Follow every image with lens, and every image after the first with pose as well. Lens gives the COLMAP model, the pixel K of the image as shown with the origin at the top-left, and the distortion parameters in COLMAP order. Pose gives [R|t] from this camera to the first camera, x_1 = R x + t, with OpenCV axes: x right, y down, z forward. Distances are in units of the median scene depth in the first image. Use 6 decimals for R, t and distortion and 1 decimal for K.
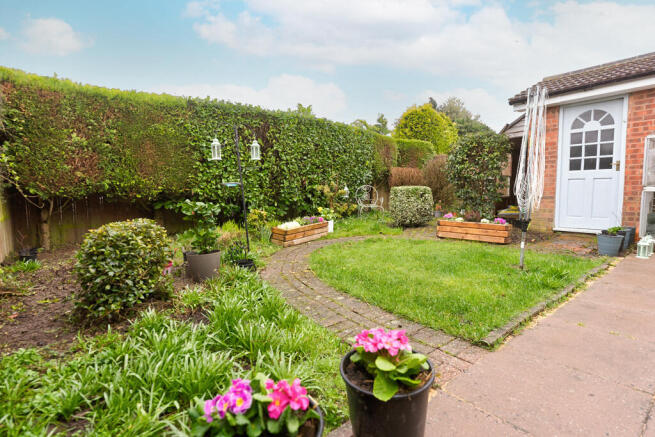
lens RADIAL K [[322.4, 0, 327.7], [0, 322.4, 215.9], [0, 0, 1]] dist [0.001447, -0.001387]
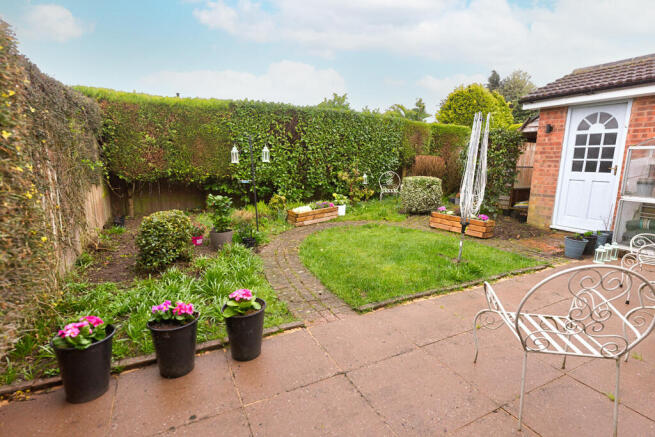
lens RADIAL K [[322.4, 0, 327.7], [0, 322.4, 215.9], [0, 0, 1]] dist [0.001447, -0.001387]
pose [[0.978353, 0.064538, -0.196621, 0.208347], [-0.045319, 0.993881, 0.100727, -0.069710], [0.201919, -0.089636, 0.975292, -0.172628]]
